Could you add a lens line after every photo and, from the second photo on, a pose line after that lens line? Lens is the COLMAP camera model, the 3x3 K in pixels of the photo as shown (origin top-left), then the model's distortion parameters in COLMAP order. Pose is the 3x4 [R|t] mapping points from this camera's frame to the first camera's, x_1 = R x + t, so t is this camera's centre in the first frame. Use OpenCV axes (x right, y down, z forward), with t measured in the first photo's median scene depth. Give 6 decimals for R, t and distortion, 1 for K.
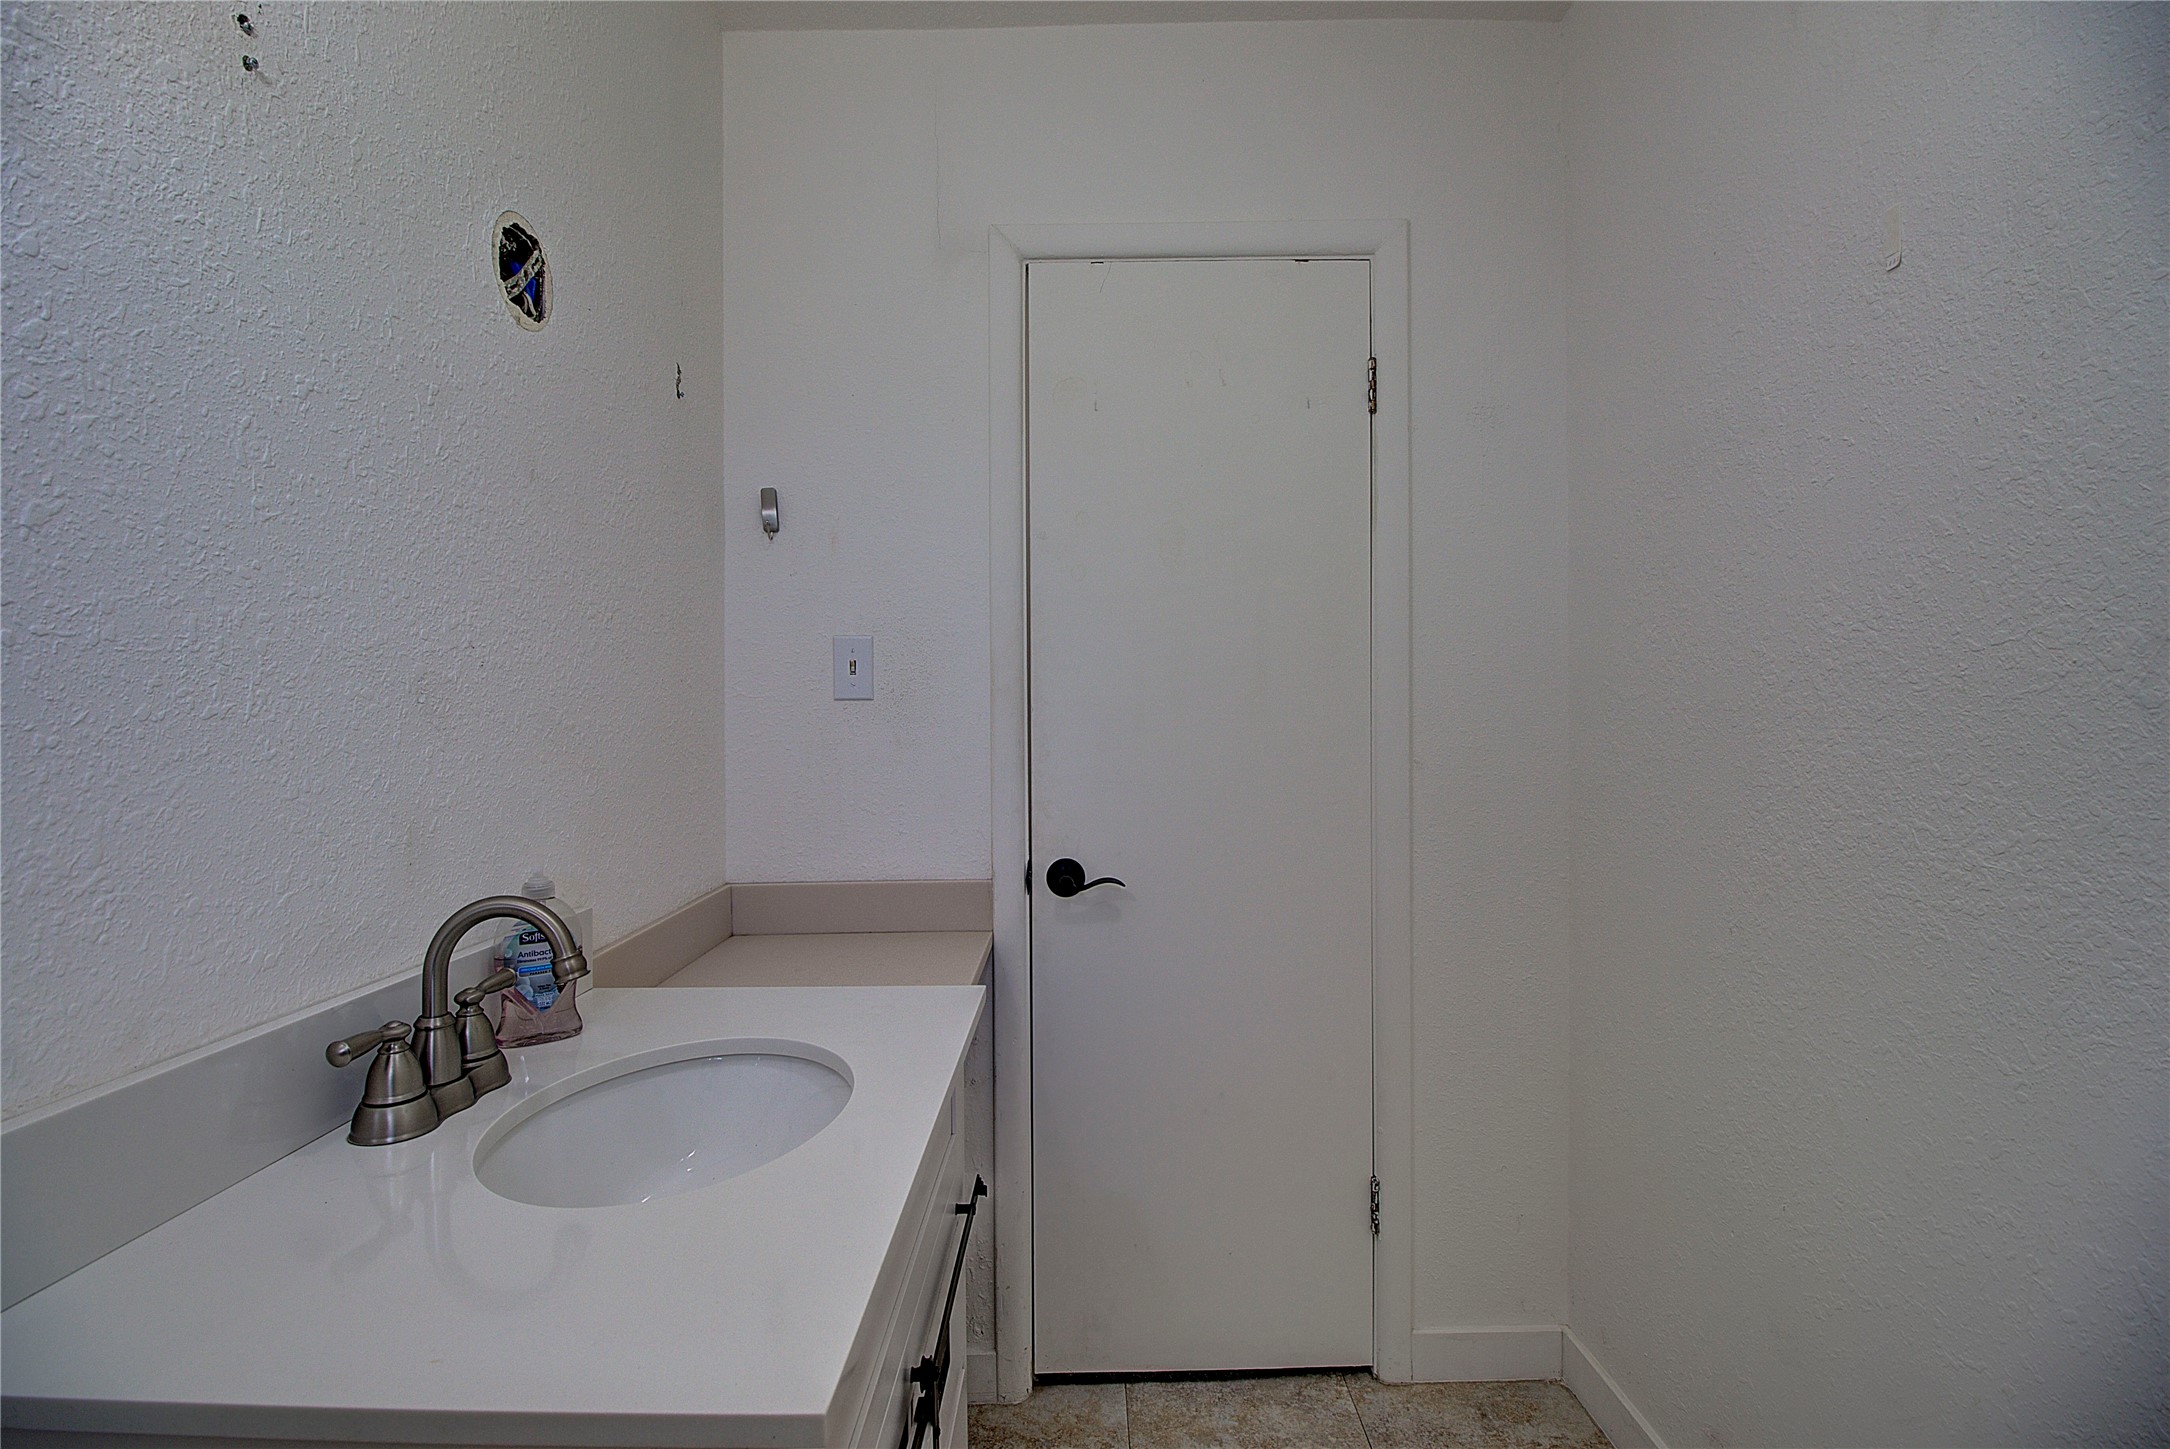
lens RADIAL K [[994.3, 0, 1074.3], [0, 994.3, 703.3], [0, 0, 1]] dist [0.002083, -0.013947]
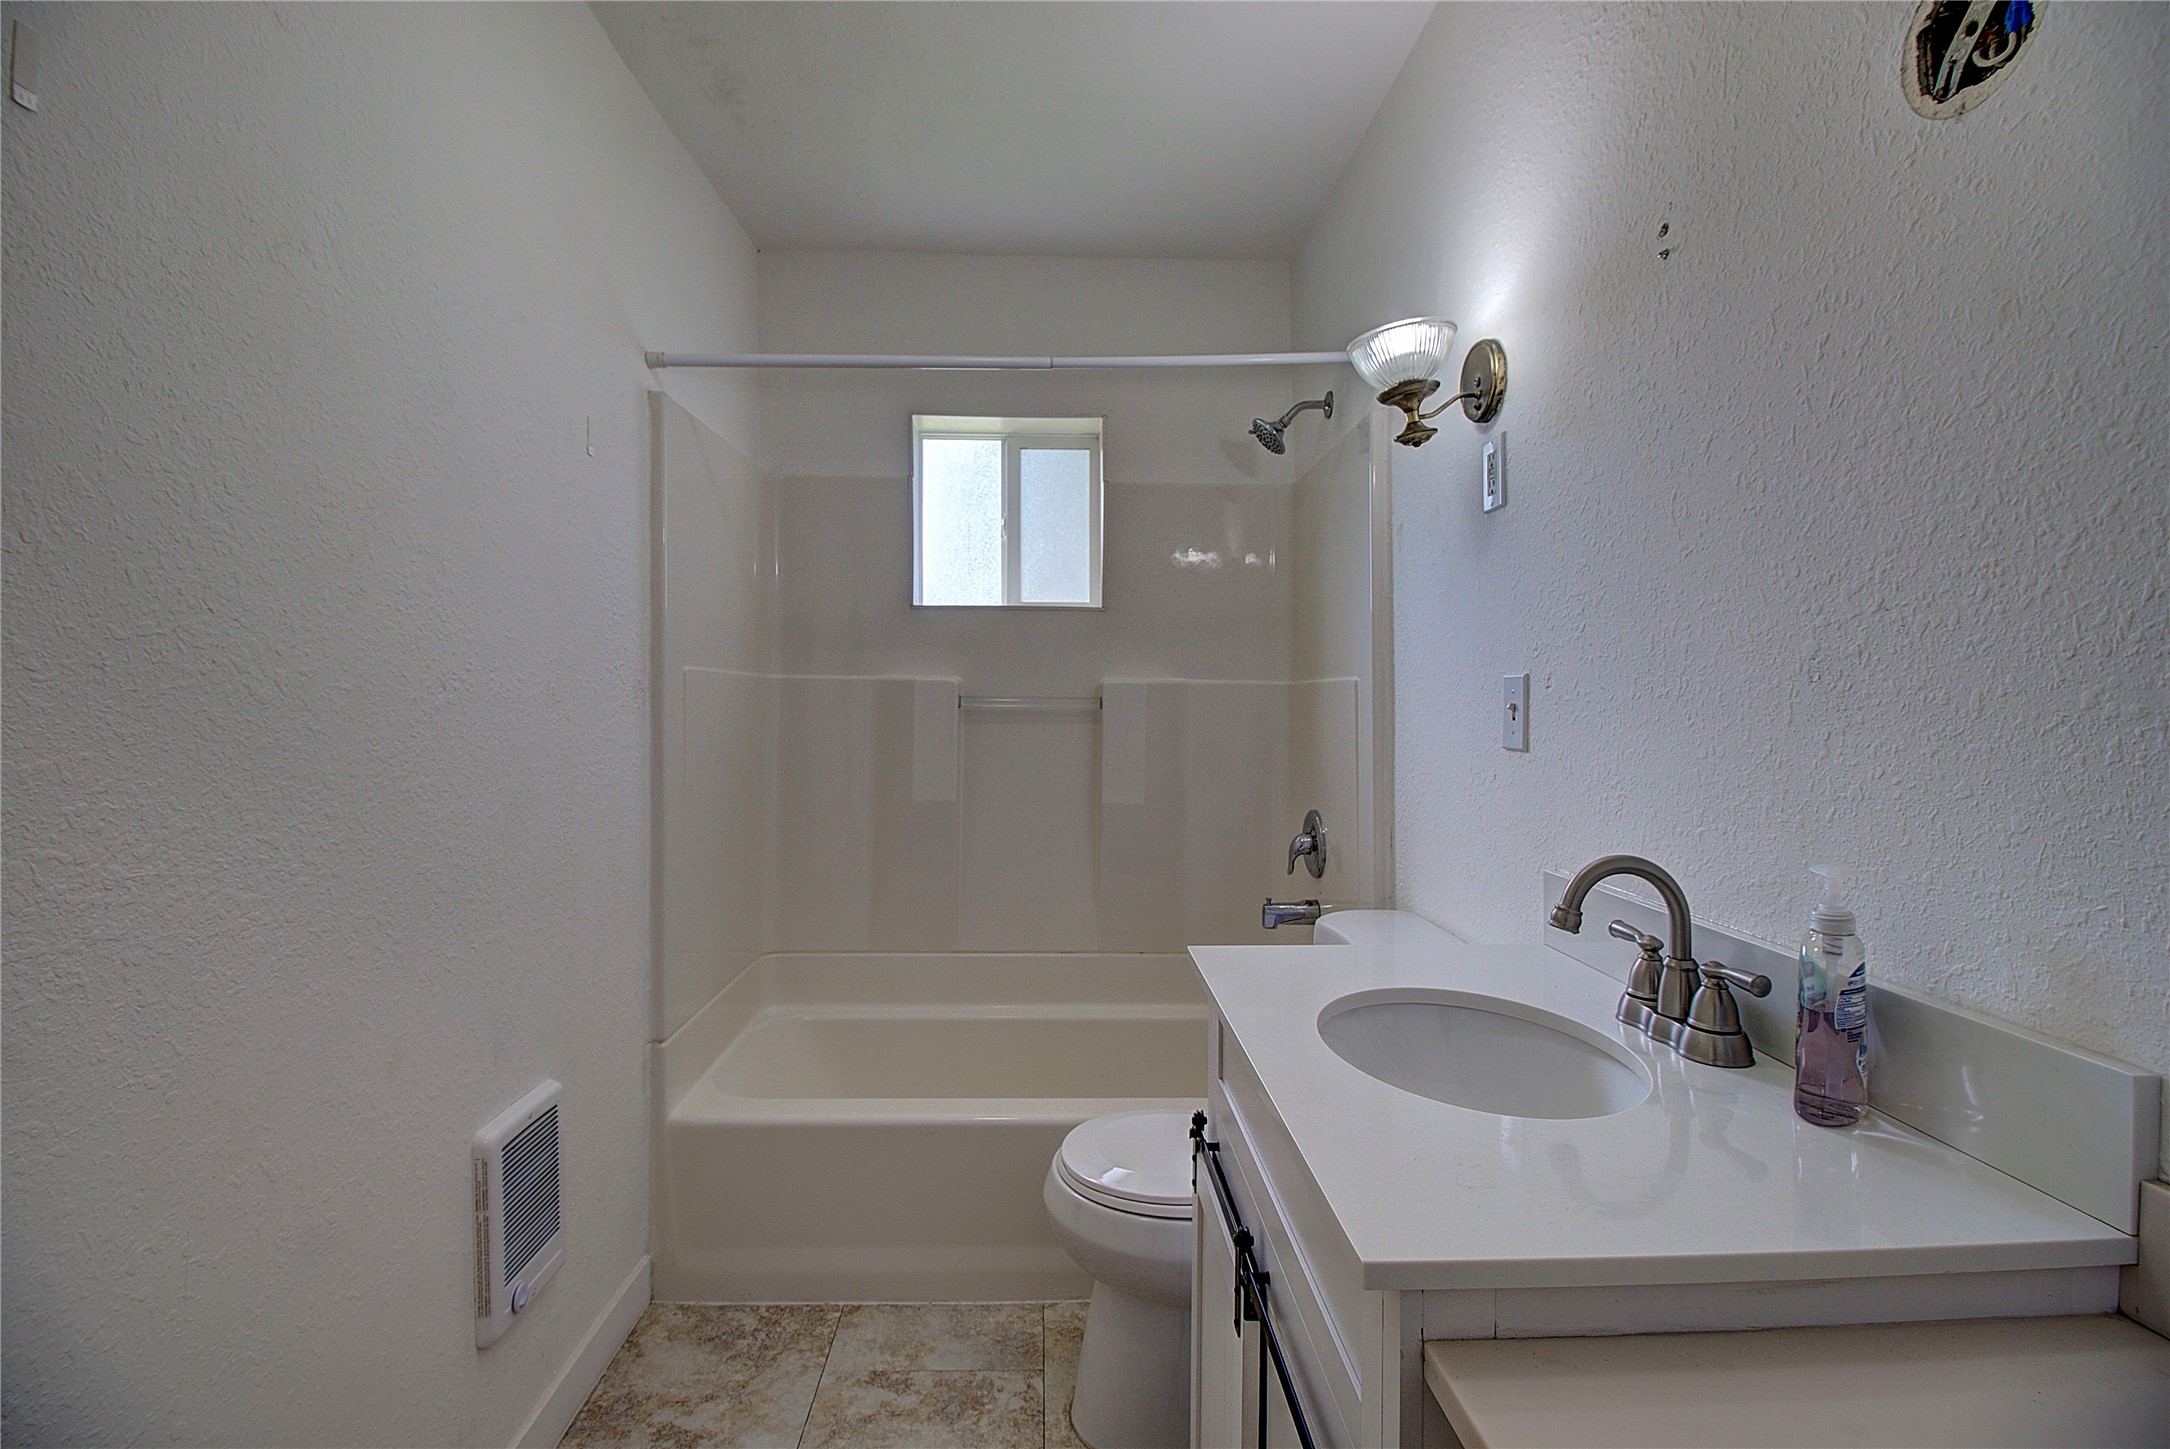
lens RADIAL K [[994.3, 0, 1074.3], [0, 994.3, 703.3], [0, 0, 1]] dist [0.002083, -0.013947]
pose [[-0.999210, 0.010027, -0.038446, 0.087866], [0.010309, 0.999921, -0.007150, 0.020281], [0.038371, -0.007541, -0.999235, 1.943447]]
